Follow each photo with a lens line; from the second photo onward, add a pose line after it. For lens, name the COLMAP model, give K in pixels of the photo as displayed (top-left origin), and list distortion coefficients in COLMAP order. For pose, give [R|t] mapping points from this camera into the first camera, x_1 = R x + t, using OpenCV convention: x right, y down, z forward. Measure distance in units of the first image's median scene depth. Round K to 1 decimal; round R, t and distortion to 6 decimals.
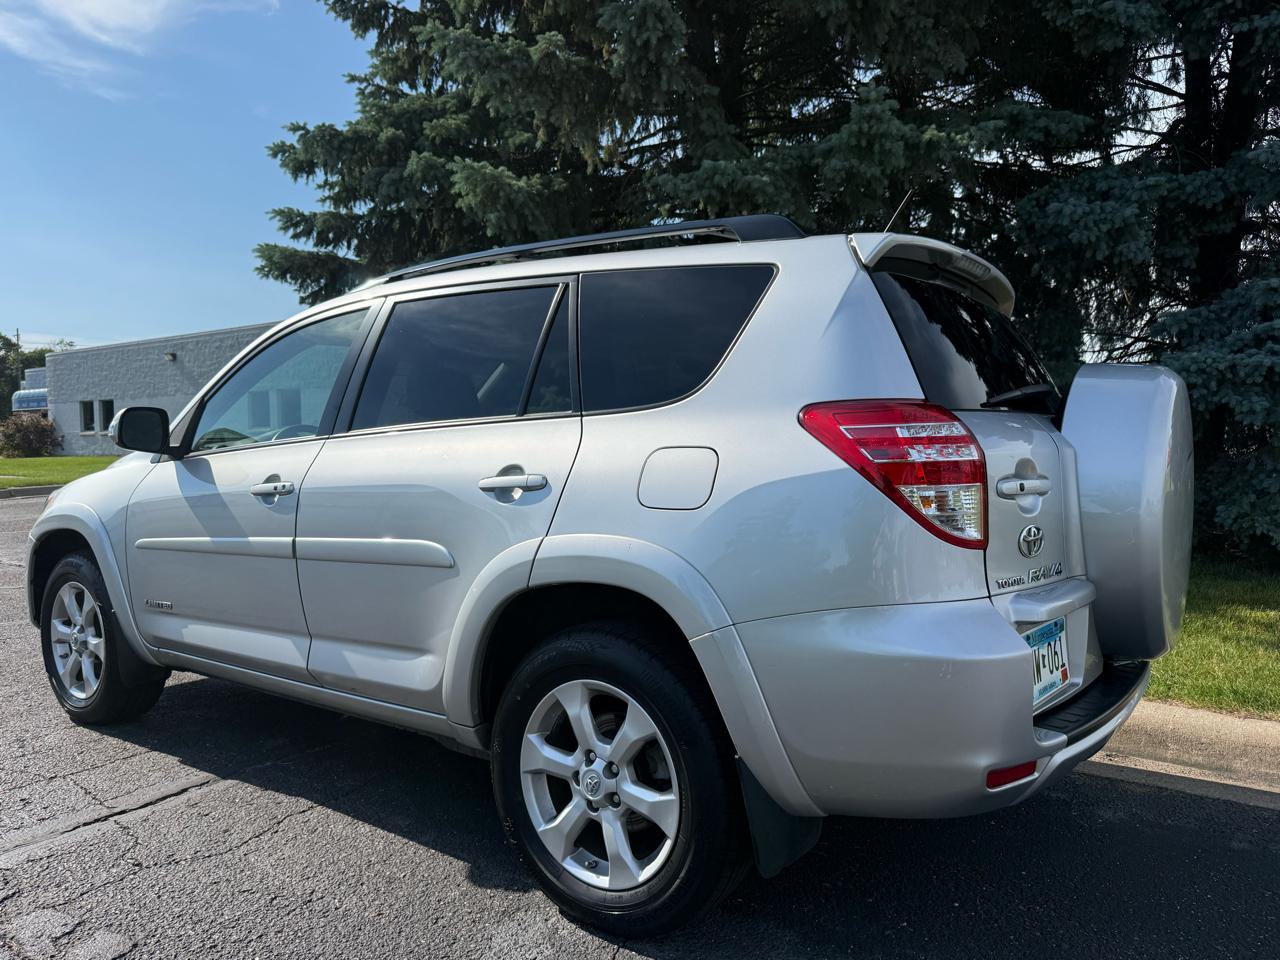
lens RADIAL K [[983.4, 0, 639.6], [0, 983.4, 471.0], [0, 0, 1]] dist [0.006784, 0.007626]
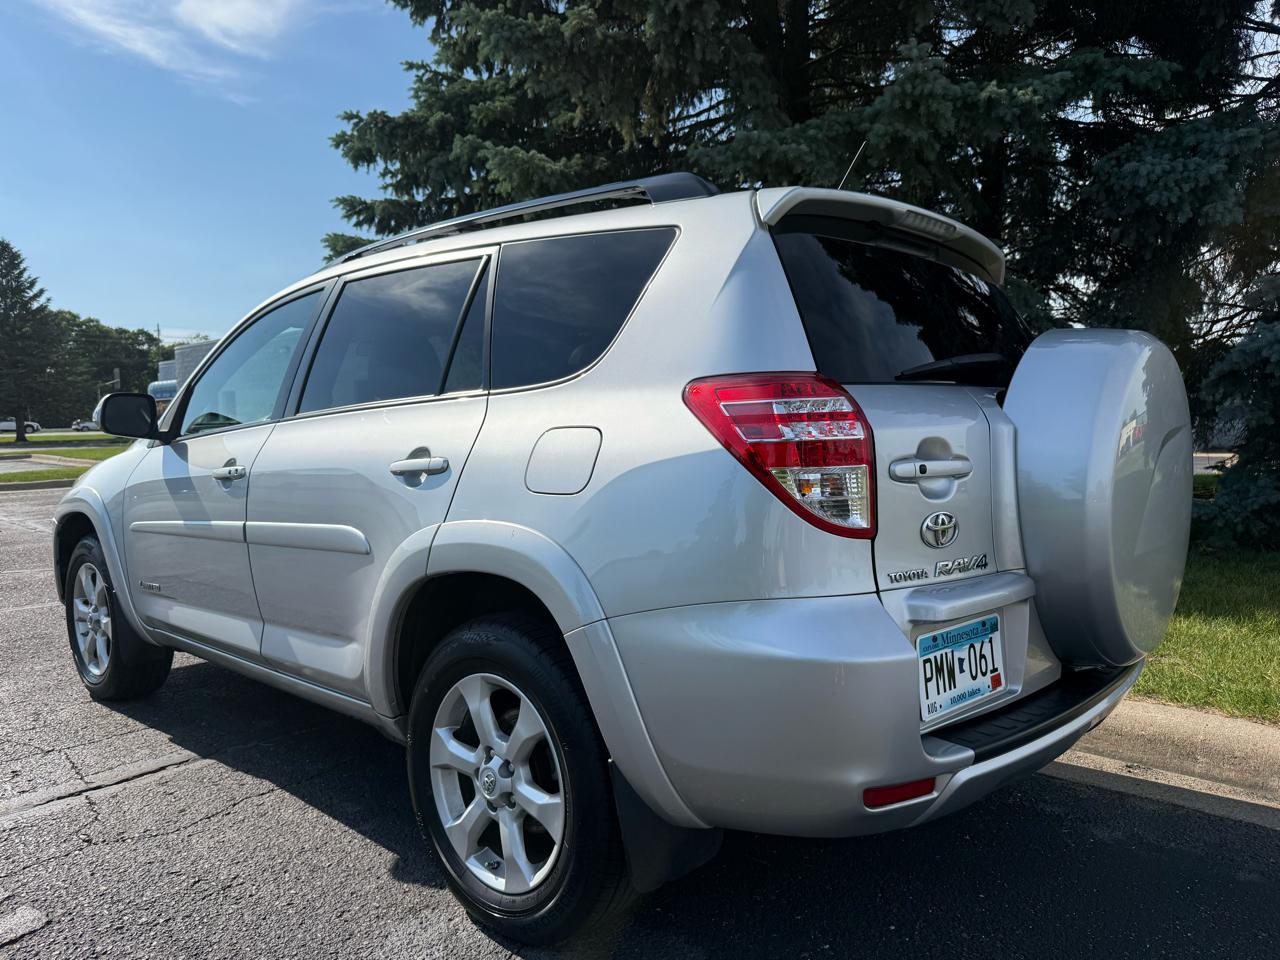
lens RADIAL K [[980.4, 0, 648.3], [0, 980.4, 473.9], [0, 0, 1]] dist [-0.001551, 0.012011]
pose [[0.992447, 0.000257, -0.122678, 0.174558], [0.001947, 0.999839, 0.017852, 0.002566], [0.122662, -0.017956, 0.992286, 0.065210]]
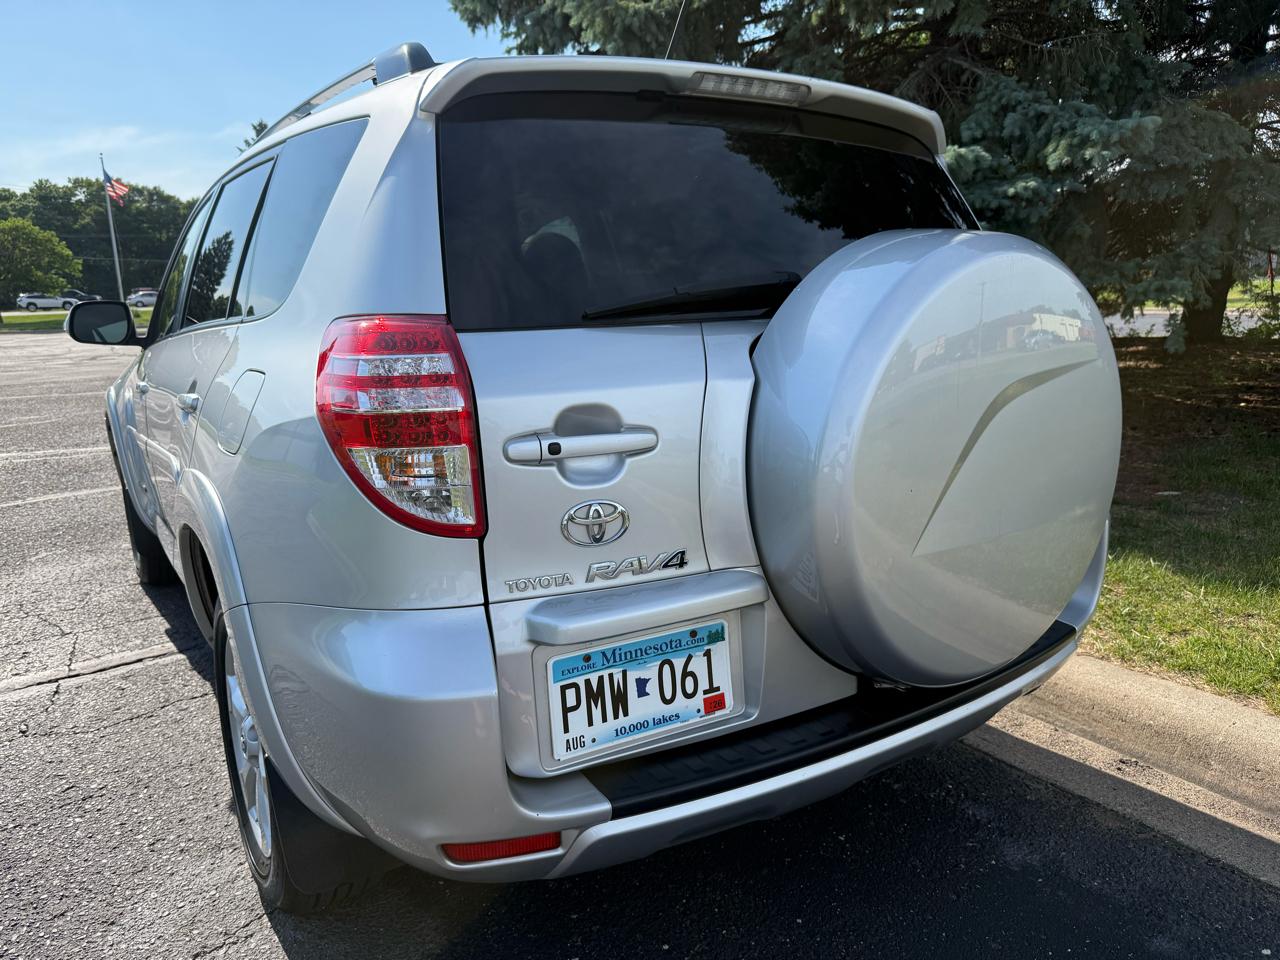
lens RADIAL K [[987.2, 0, 640.0], [0, 987.2, 480.0], [0, 0, 1]] dist [0.004257, -0.003542]
pose [[0.921145, 0.052980, -0.385598, 0.494724], [0.015572, 0.984883, 0.172519, -0.056021], [0.388909, -0.164920, 0.906395, 0.279461]]
